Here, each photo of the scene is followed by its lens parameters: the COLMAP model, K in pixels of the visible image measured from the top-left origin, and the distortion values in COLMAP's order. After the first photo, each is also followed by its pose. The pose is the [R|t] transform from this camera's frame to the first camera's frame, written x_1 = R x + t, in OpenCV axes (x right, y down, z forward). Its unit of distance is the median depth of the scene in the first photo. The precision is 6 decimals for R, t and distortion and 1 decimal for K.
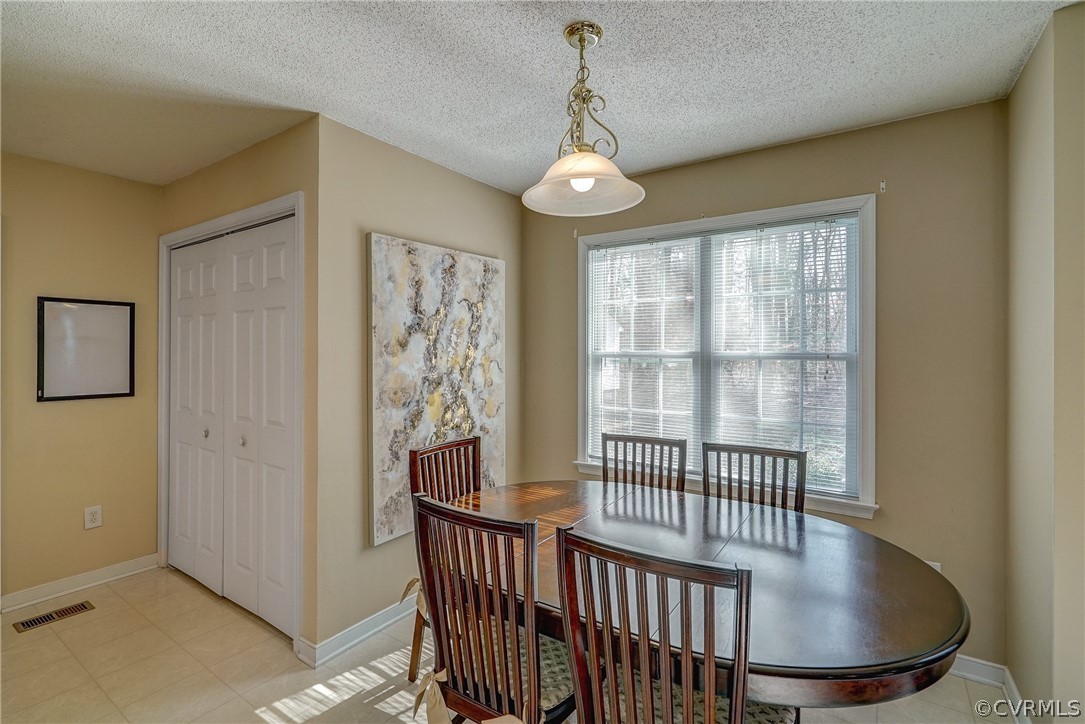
lens RADIAL K [[497.4, 0, 538.7], [0, 497.4, 351.2], [0, 0, 1]] dist [-0.008074, 0.002089]
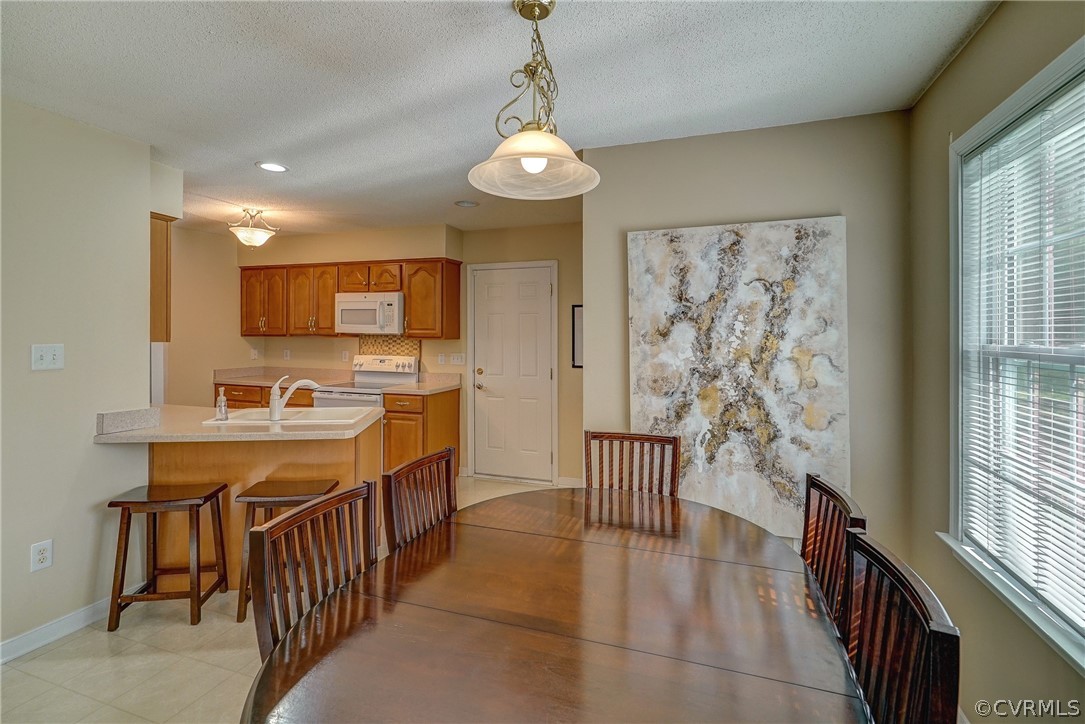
lens RADIAL K [[497.4, 0, 553.9], [0, 497.4, 331.6], [0, 0, 1]] dist [-0.008074, 0.002089]
pose [[0.278023, -0.004005, -0.960566, 0.602105], [-0.003881, 0.999978, -0.005292, -0.011540], [0.960567, 0.005200, 0.278001, 0.480324]]
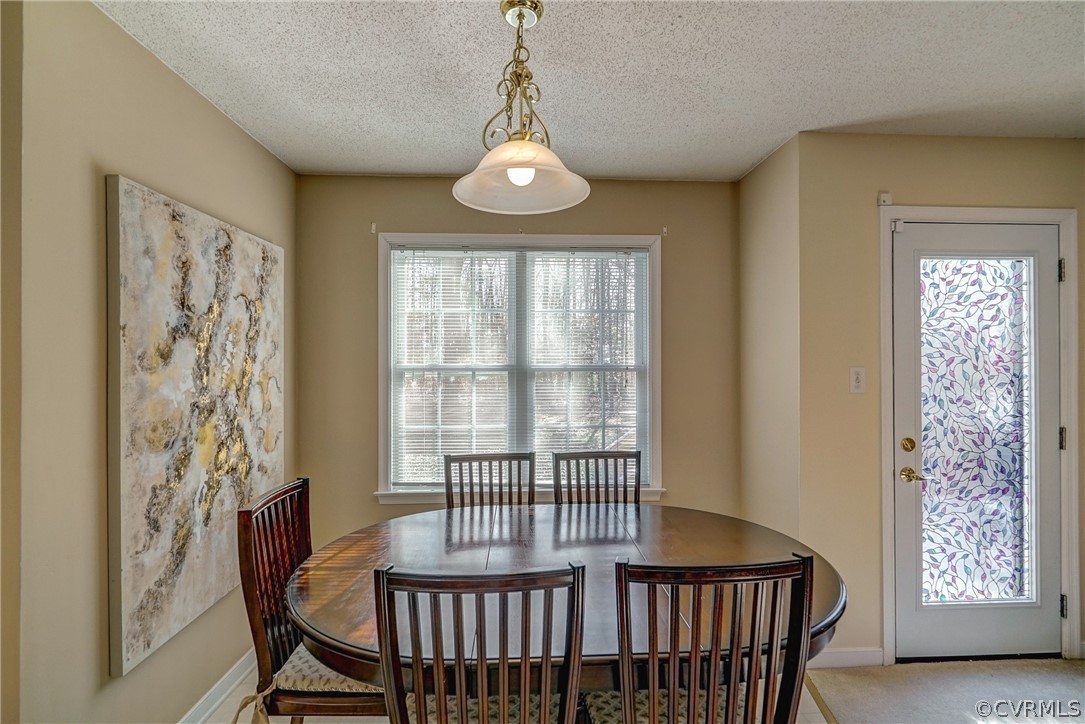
lens RADIAL K [[497.4, 0, 543.4], [0, 497.4, 364.0], [0, 0, 1]] dist [-0.008074, 0.002089]
pose [[0.798151, -0.002860, 0.602450, -0.255117], [0.003549, 0.999994, 0.000045, 0.000062], [-0.602447, 0.002102, 0.798156, 0.162500]]
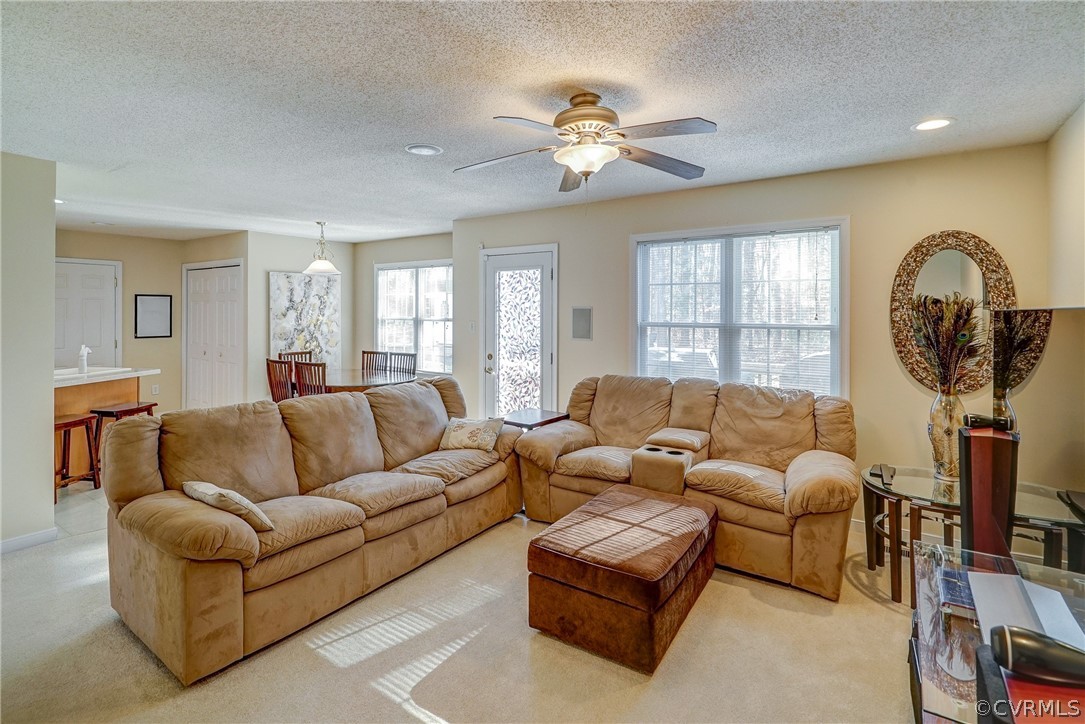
lens RADIAL K [[497.4, 0, 510.3], [0, 497.4, 312.6], [0, 0, 1]] dist [-0.008074, 0.002089]
pose [[0.999947, 0.000991, -0.010264, 0.835800], [-0.000969, 0.999997, 0.002174, -0.030197], [0.010267, -0.002164, 0.999945, -1.393249]]
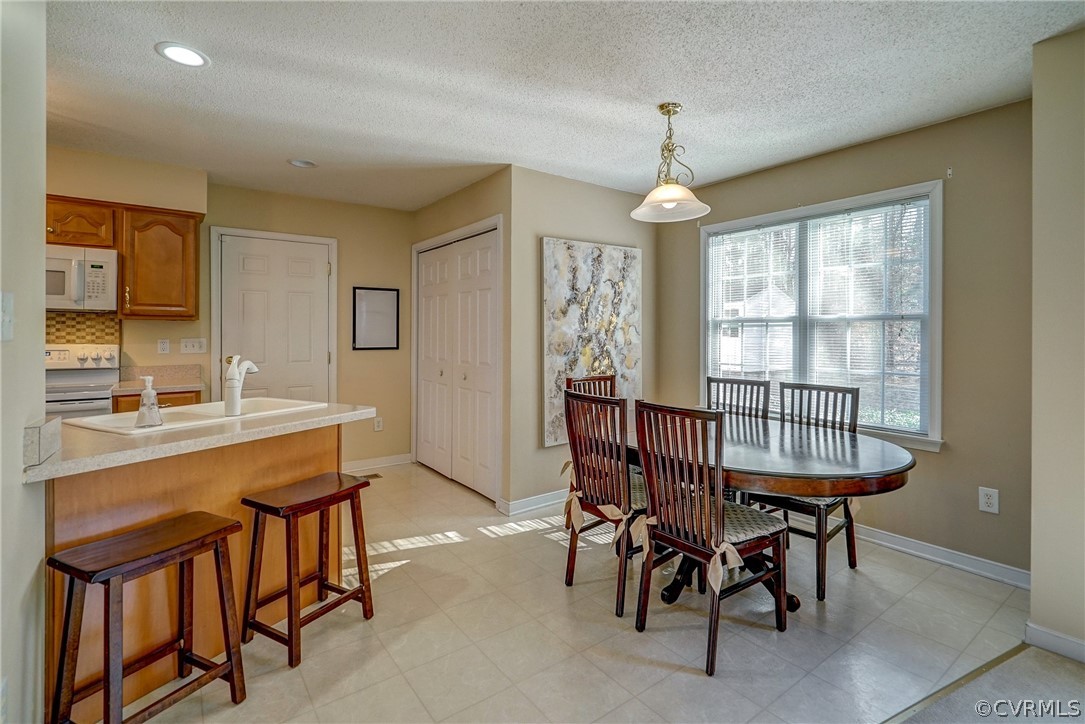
lens RADIAL K [[497.4, 0, 545.1], [0, 497.4, 334.0], [0, 0, 1]] dist [-0.008074, 0.002089]
pose [[0.946418, 0.001165, -0.322942, 0.136542], [0.000061, 0.999993, 0.003788, 0.042506], [0.322944, -0.003604, 0.946411, -0.374051]]
